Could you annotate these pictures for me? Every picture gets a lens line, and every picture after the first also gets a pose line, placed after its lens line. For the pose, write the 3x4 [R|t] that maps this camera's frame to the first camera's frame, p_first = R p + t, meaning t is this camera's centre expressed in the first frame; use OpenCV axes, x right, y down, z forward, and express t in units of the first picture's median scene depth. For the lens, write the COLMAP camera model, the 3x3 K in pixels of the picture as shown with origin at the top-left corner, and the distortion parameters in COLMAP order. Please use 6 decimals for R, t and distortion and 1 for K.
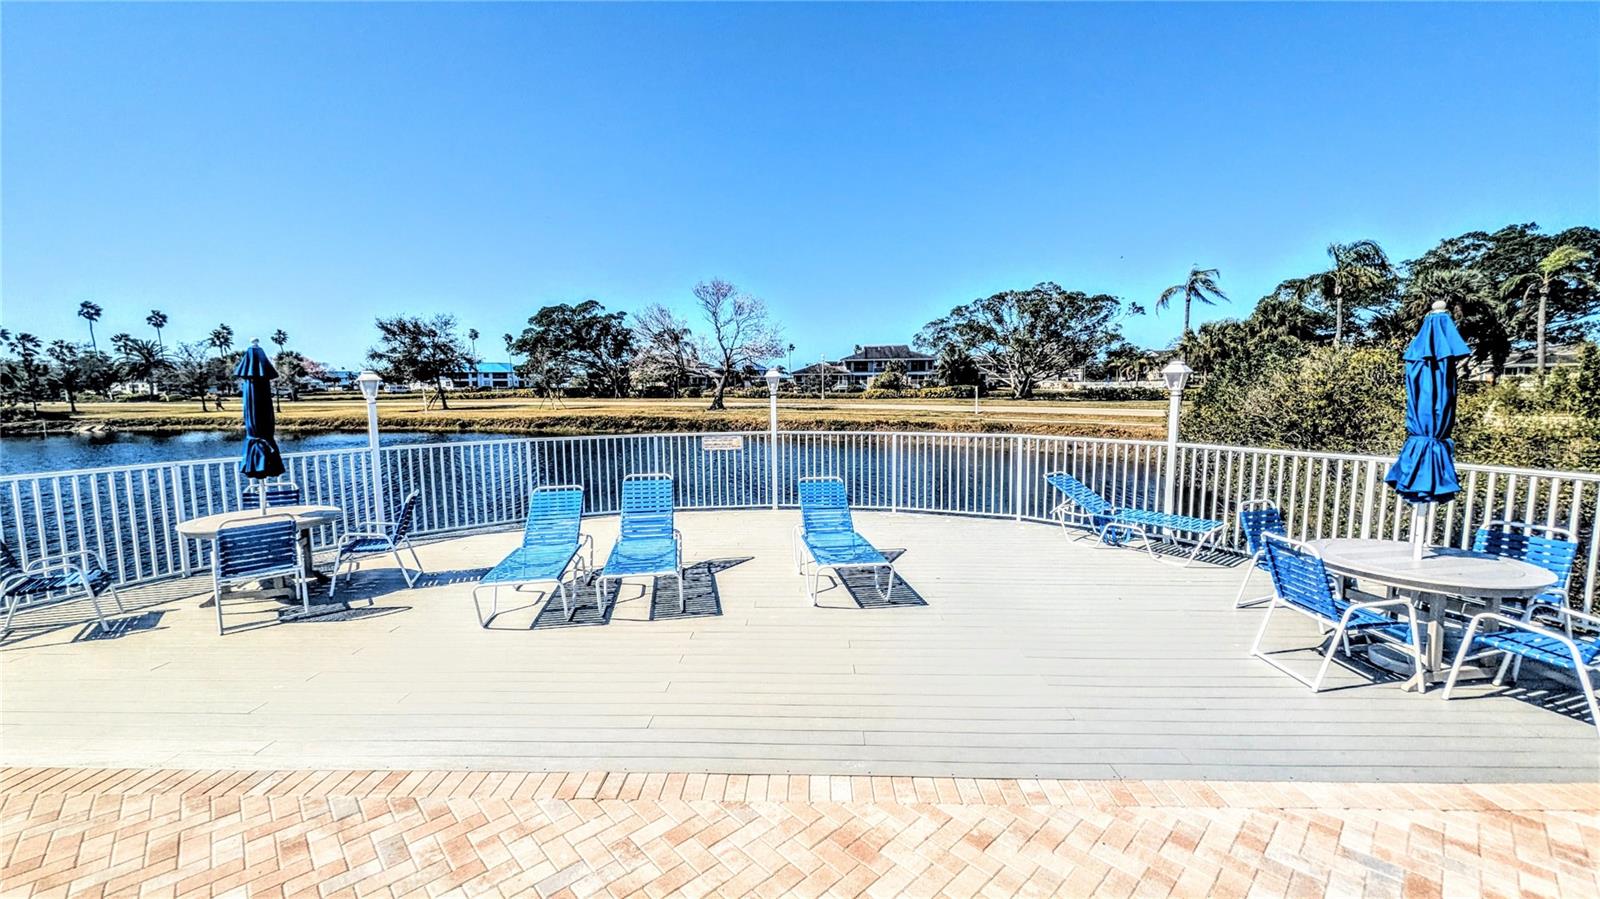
lens RADIAL K [[634.5, 0, 800.0], [0, 634.5, 449.5], [0, 0, 1]] dist [0.000417, 0.000083]
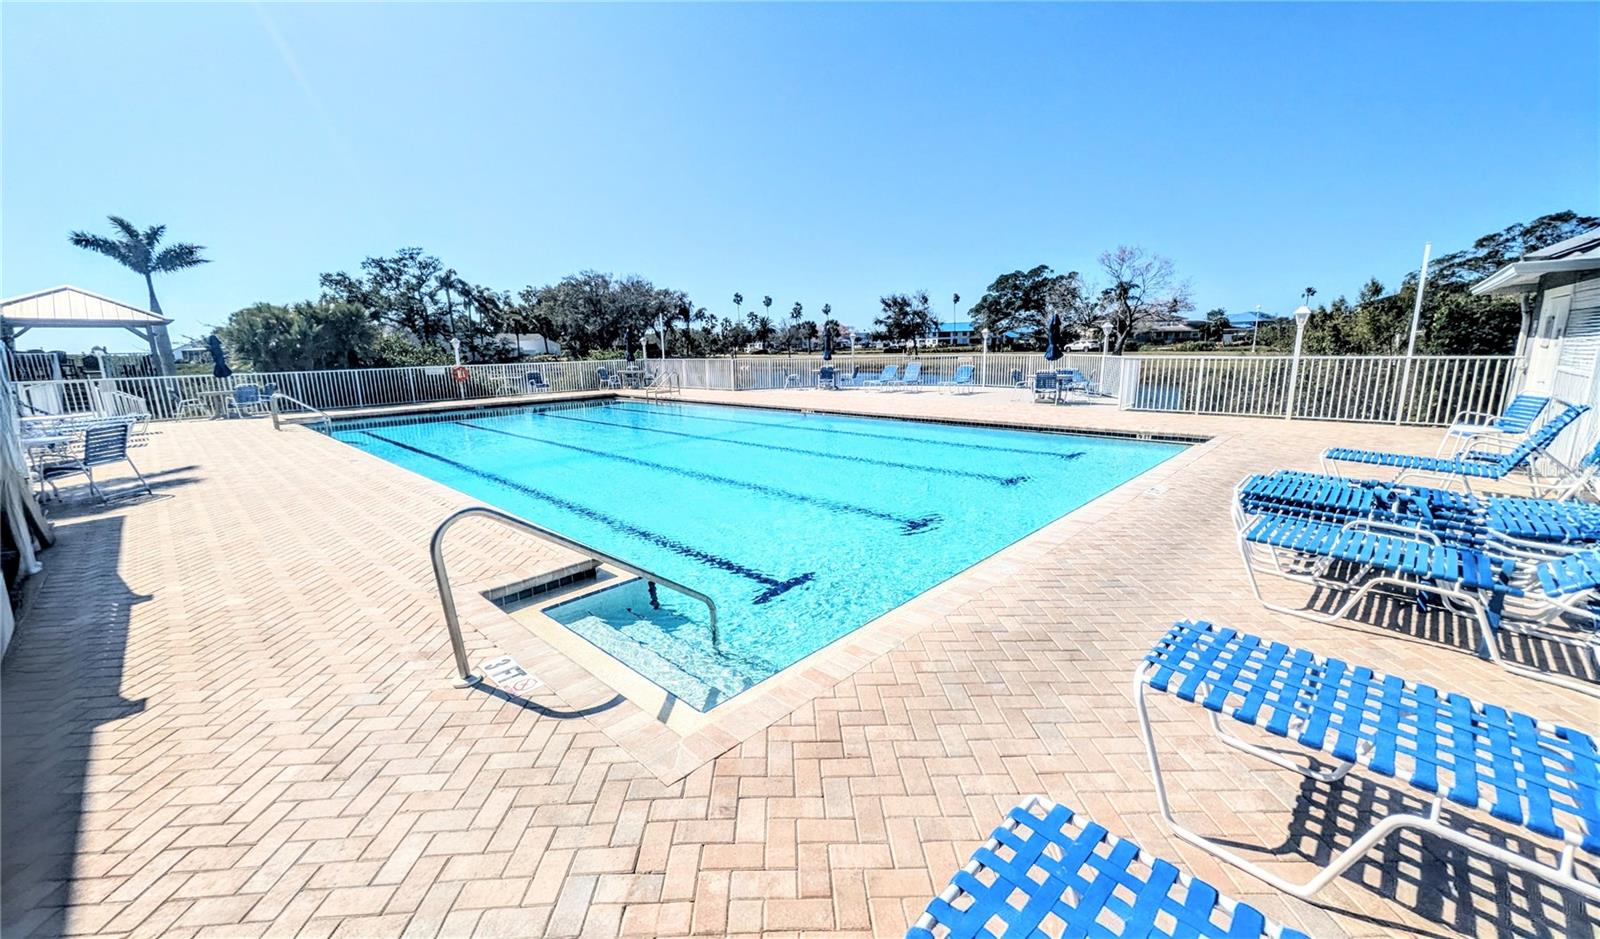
lens RADIAL K [[610.6, 0, 800.0], [0, 610.6, 469.5], [0, 0, 1]] dist [0.000462, -0.000008]
pose [[0.750861, 0.125056, -0.648512, 0.109338], [-0.057272, 0.990540, 0.124700, 0.018417], [0.657972, -0.056490, 0.750921, -0.143201]]
